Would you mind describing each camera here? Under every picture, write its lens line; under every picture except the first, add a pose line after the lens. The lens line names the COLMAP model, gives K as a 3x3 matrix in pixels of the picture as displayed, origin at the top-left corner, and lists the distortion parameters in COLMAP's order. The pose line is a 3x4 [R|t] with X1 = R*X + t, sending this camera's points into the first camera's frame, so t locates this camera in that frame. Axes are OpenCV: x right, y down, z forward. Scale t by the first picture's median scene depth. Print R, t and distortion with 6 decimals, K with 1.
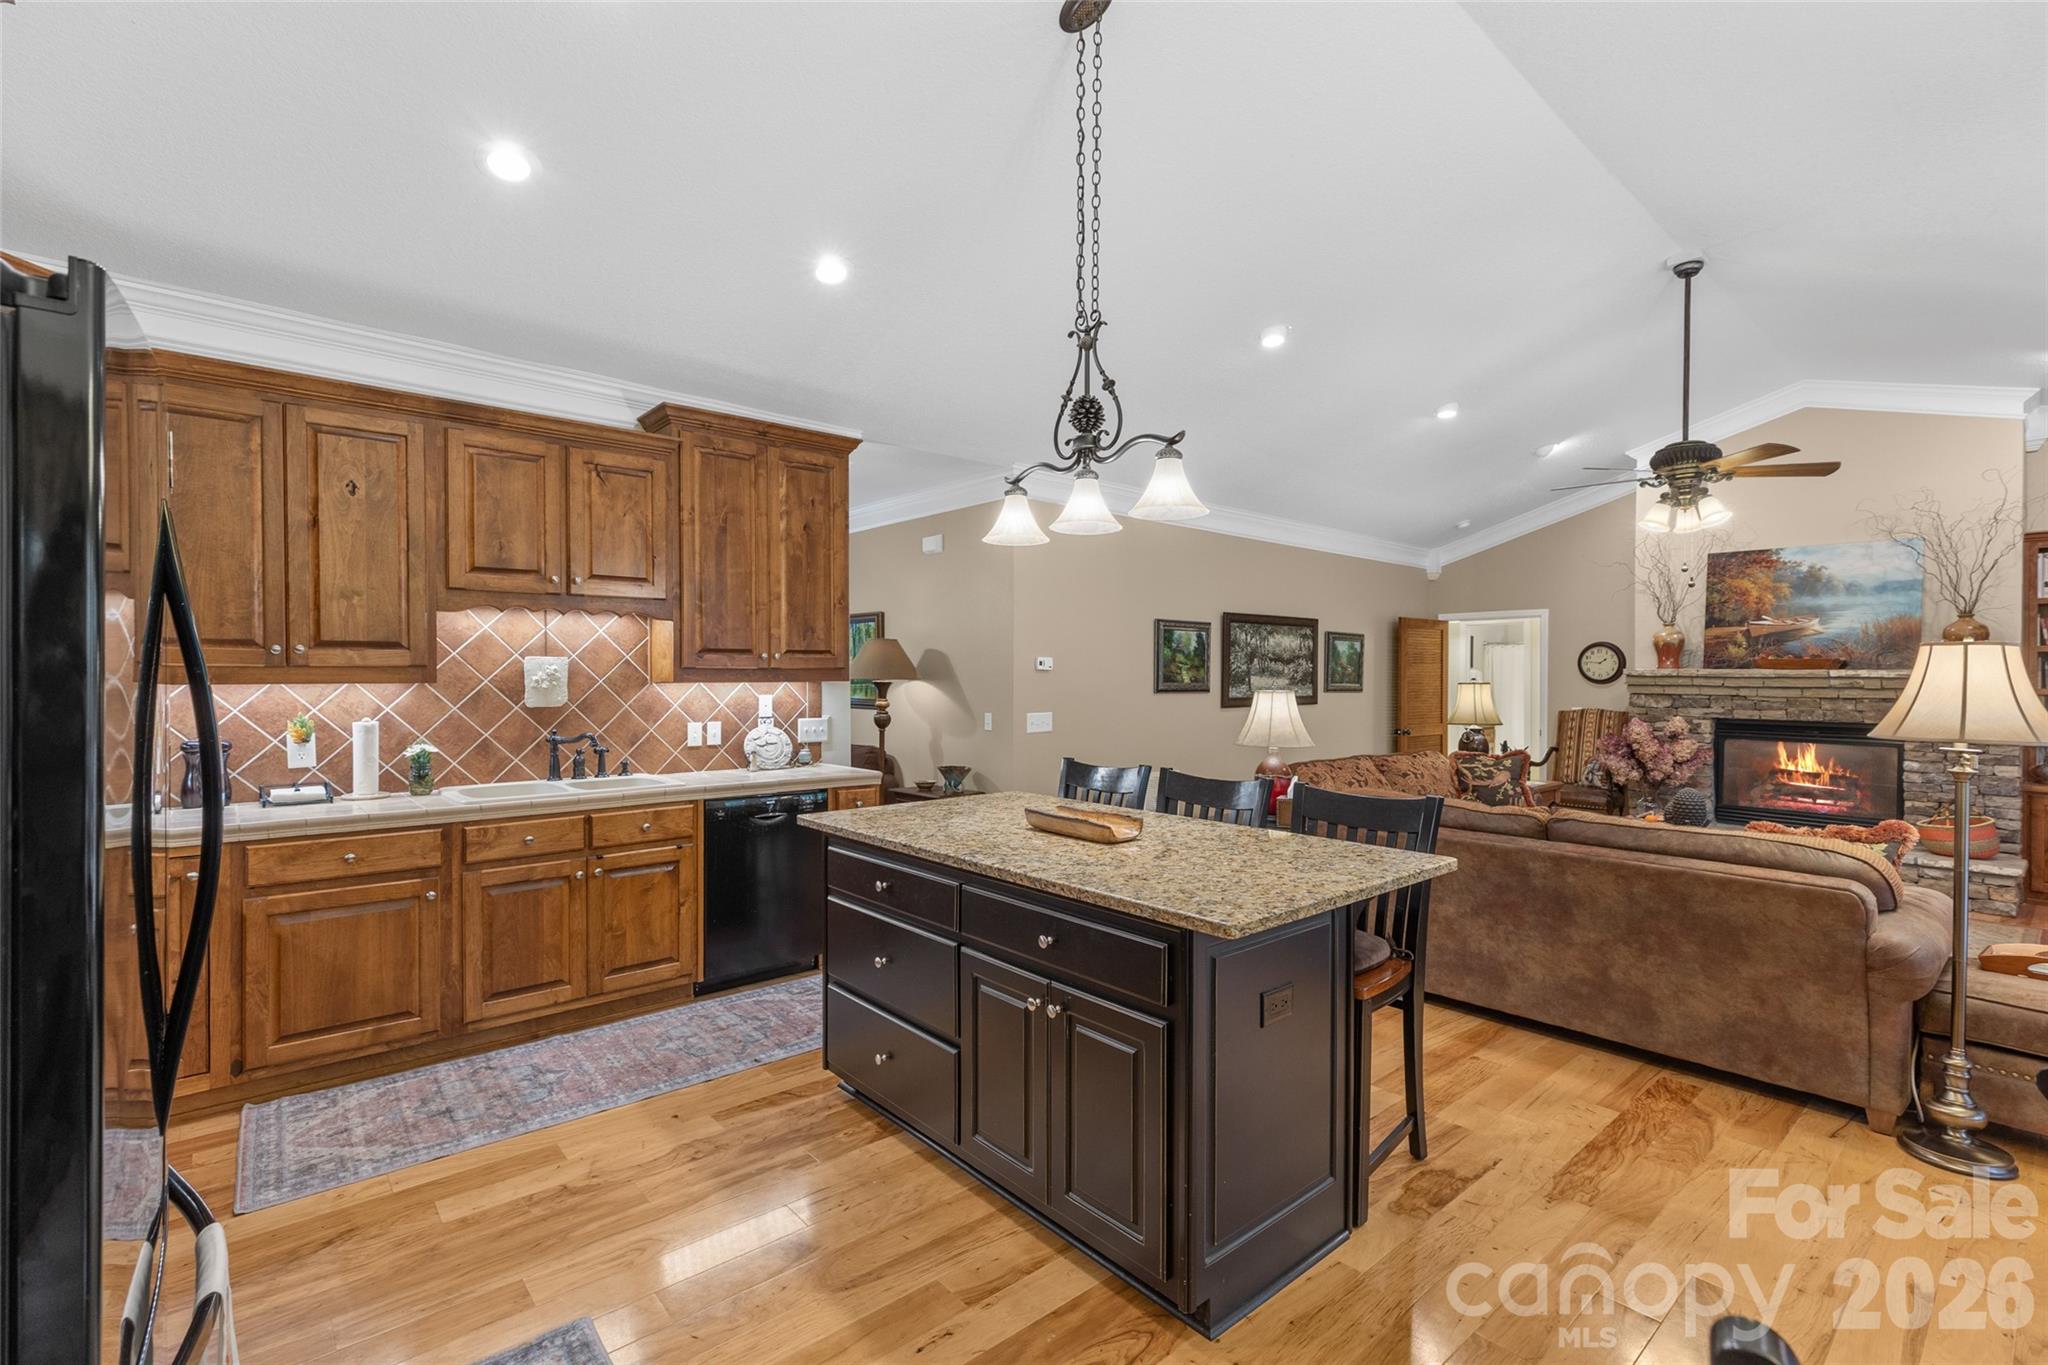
lens RADIAL K [[919.3, 0, 1024.7], [0, 919.3, 692.1], [0, 0, 1]] dist [0.002346, -0.000217]
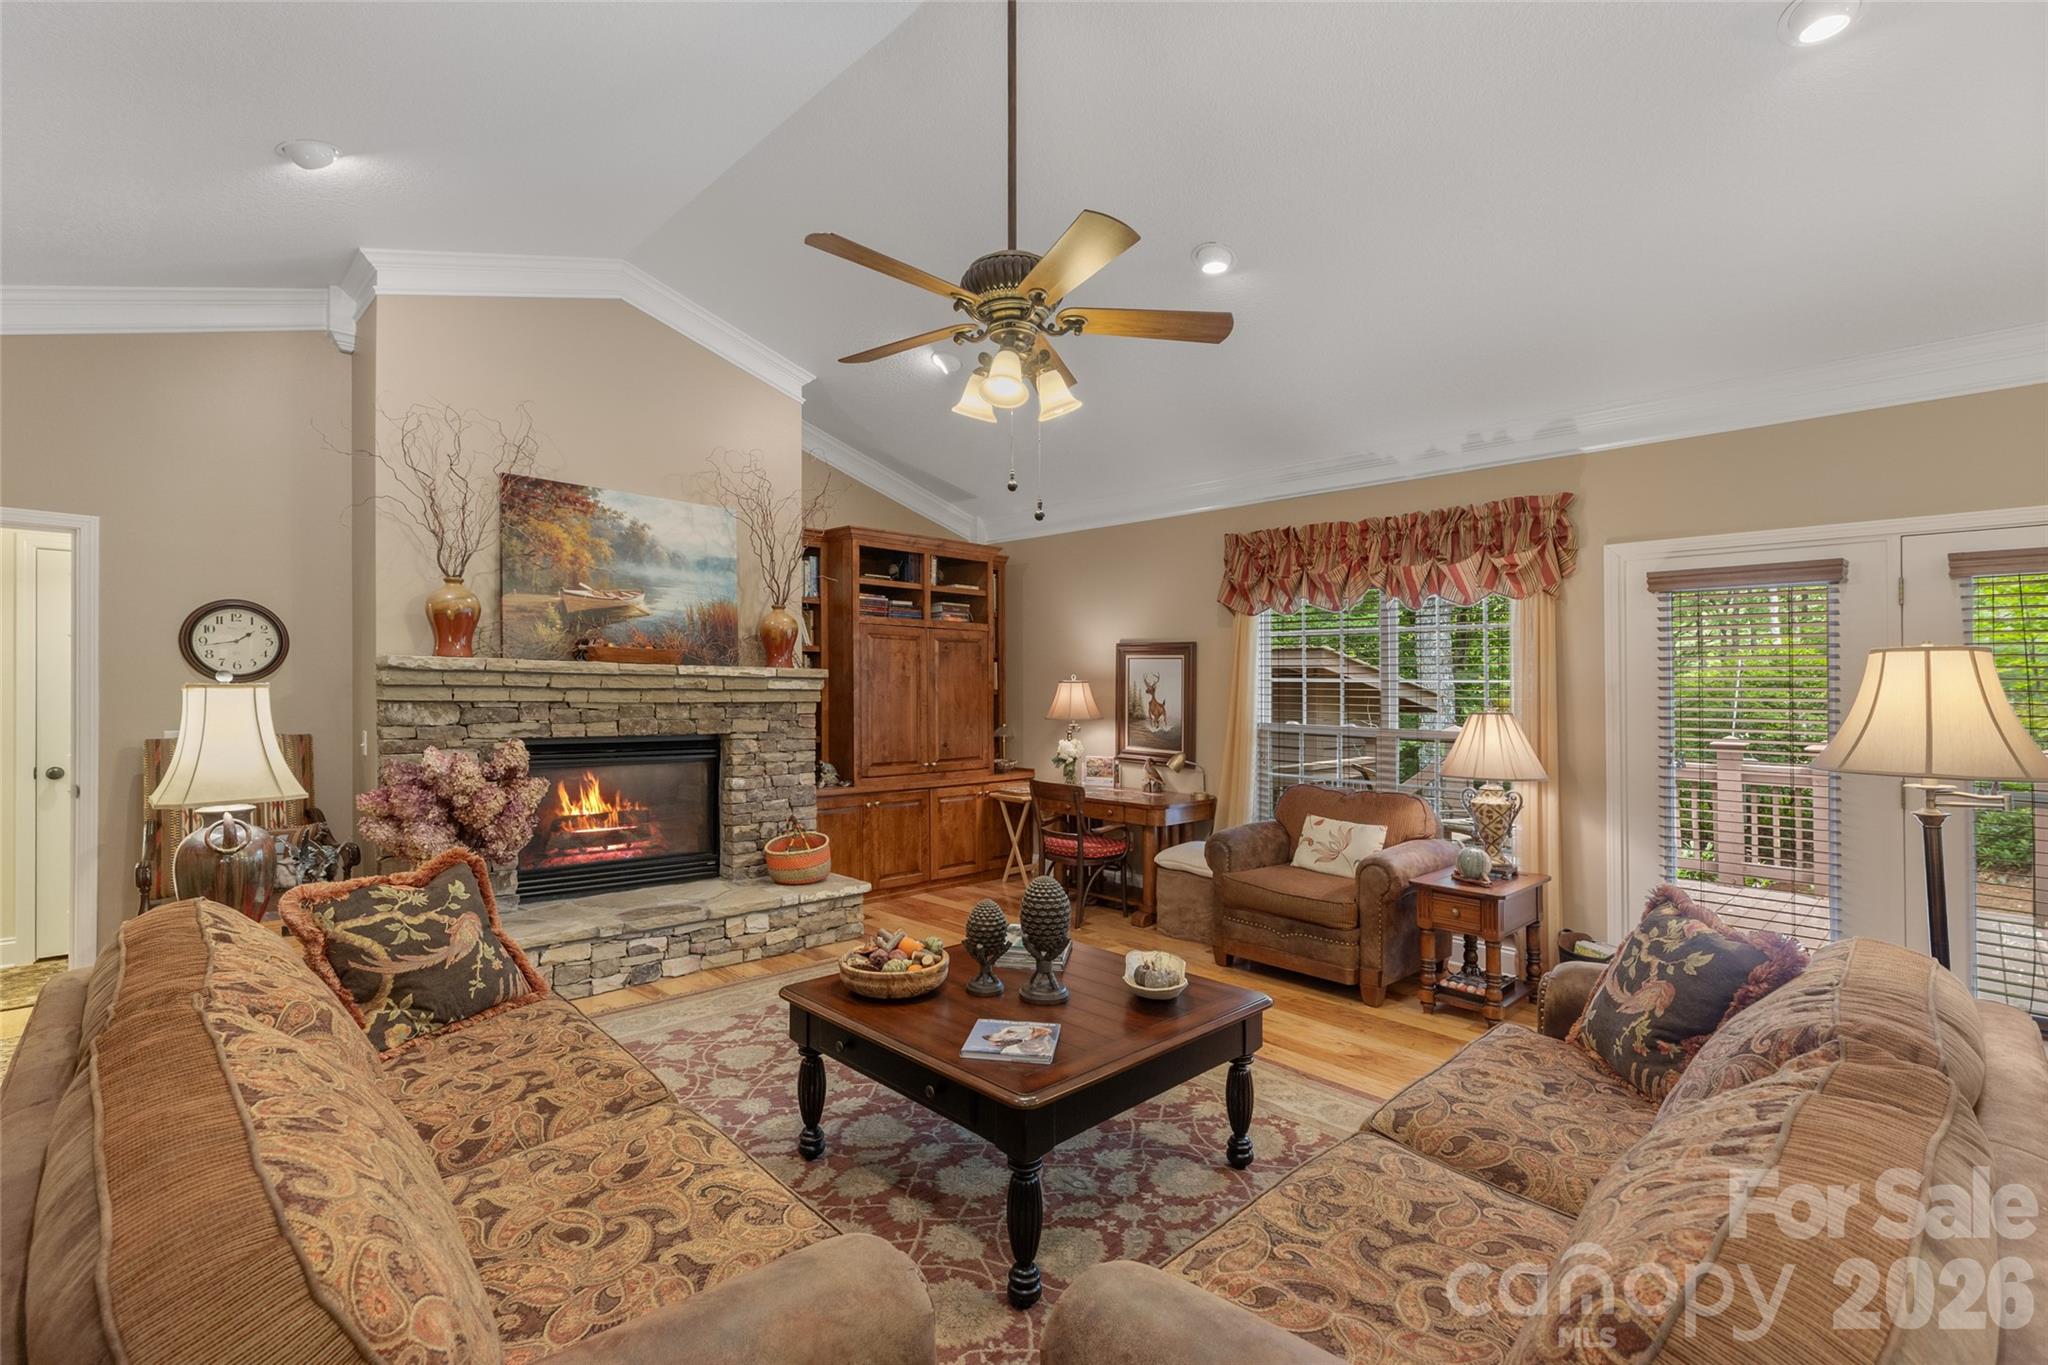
lens RADIAL K [[919.3, 0, 1024.7], [0, 919.3, 692.1], [0, 0, 1]] dist [0.002346, -0.000217]
pose [[-0.057233, -0.011581, 0.998294, 0.176155], [0.001822, 0.999930, 0.011704, -0.016098], [-0.998359, 0.002488, -0.057208, 1.146423]]
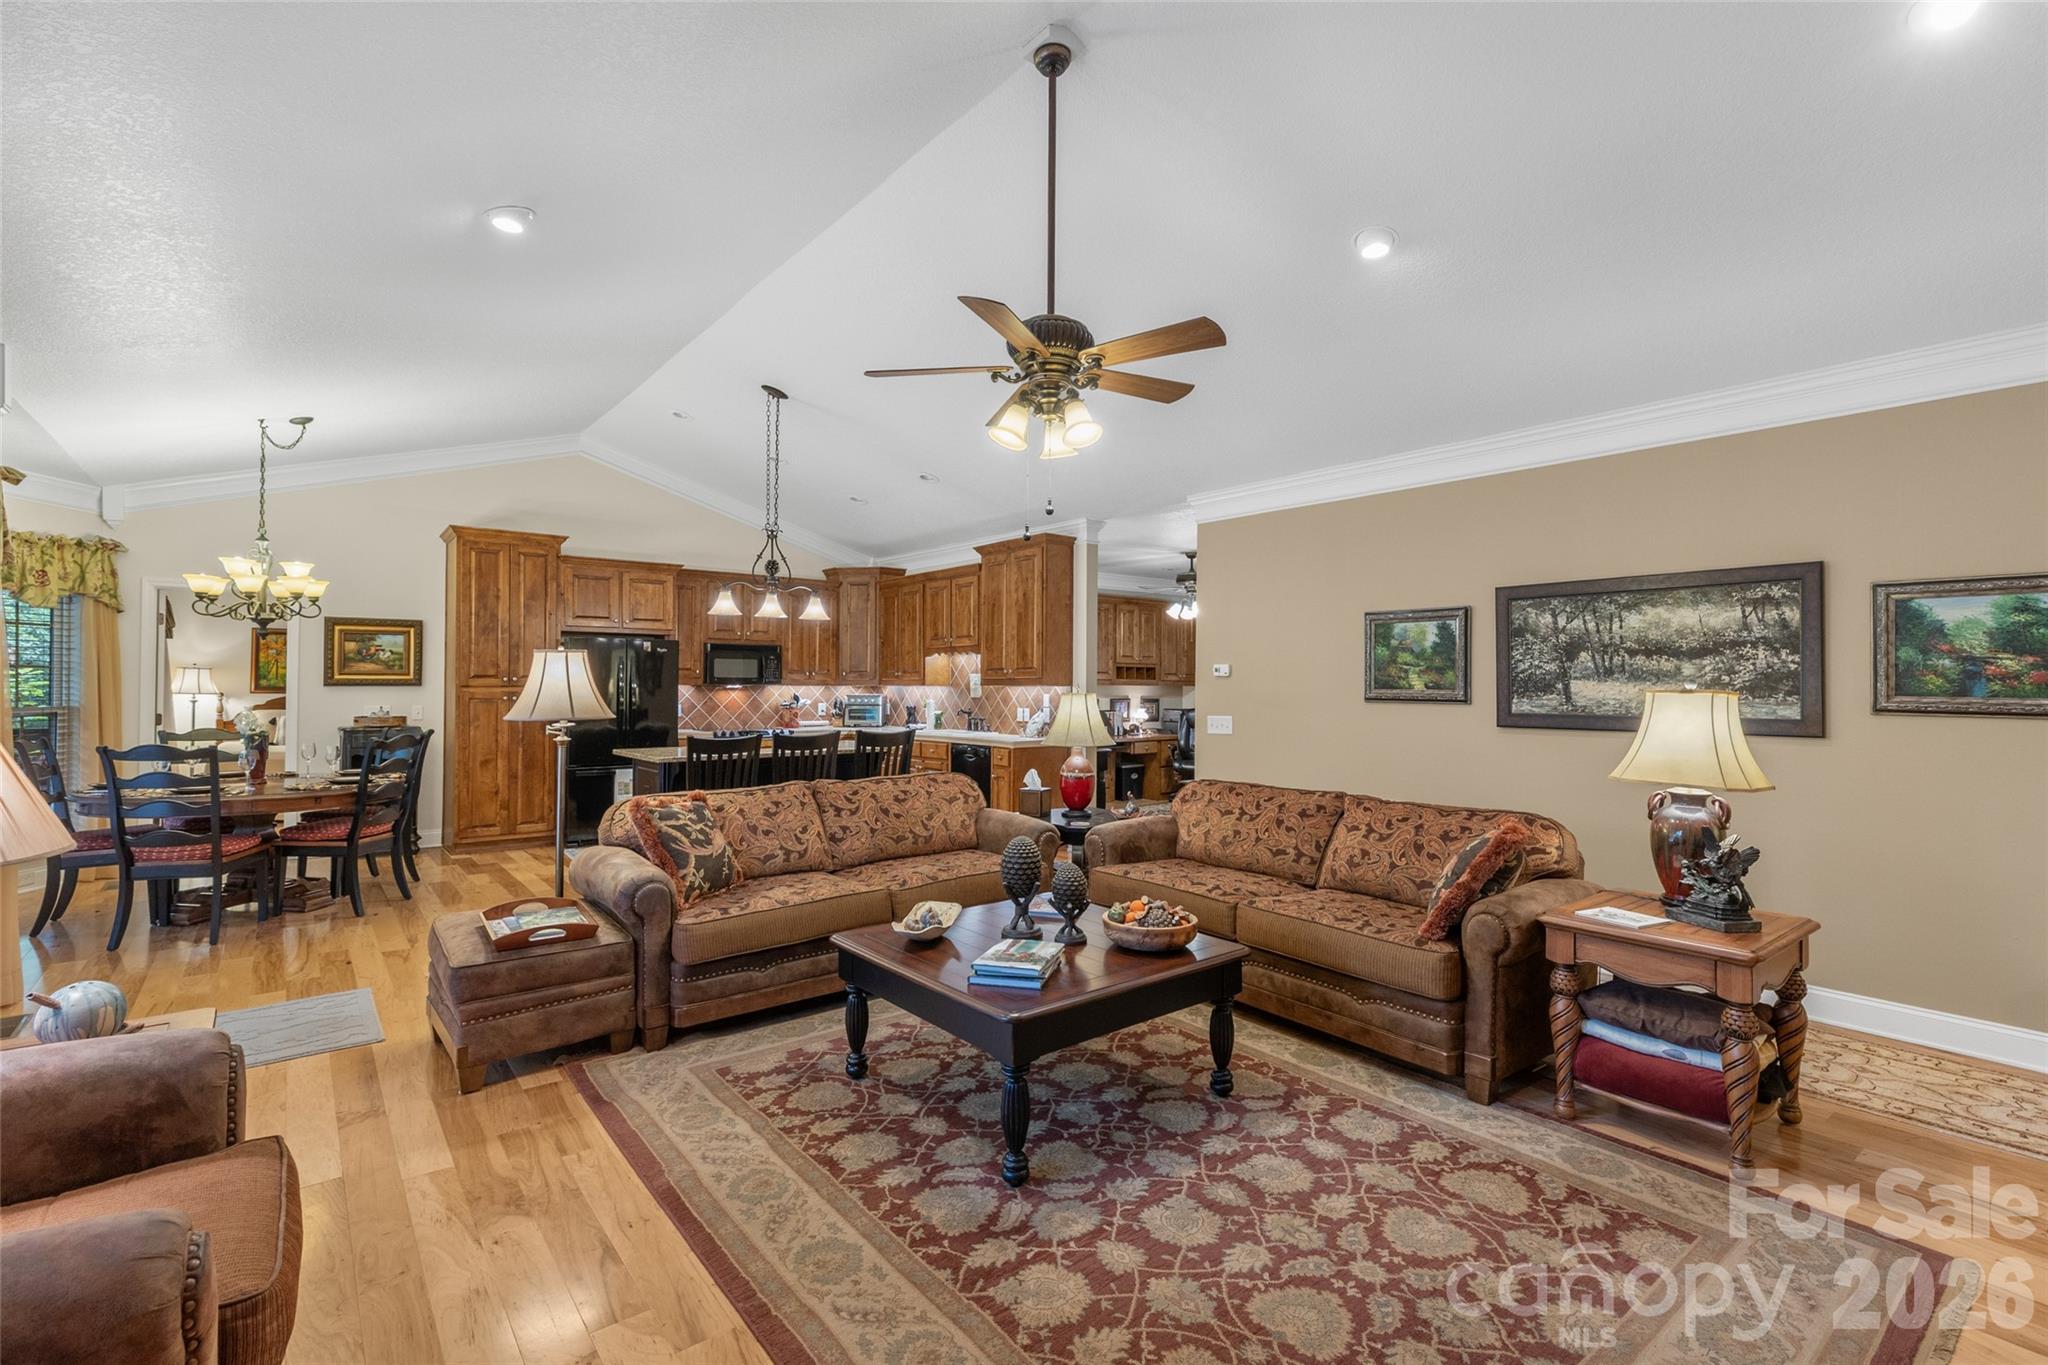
lens RADIAL K [[931.1, 0, 1024.0], [0, 931.1, 682.5], [0, 0, 1]] dist [0.004077, 0.000325]
pose [[-0.046988, -0.007367, -0.998868, 1.554571], [-0.022433, 0.999728, -0.006318, -0.006538], [0.998644, 0.022111, -0.047141, 1.141256]]
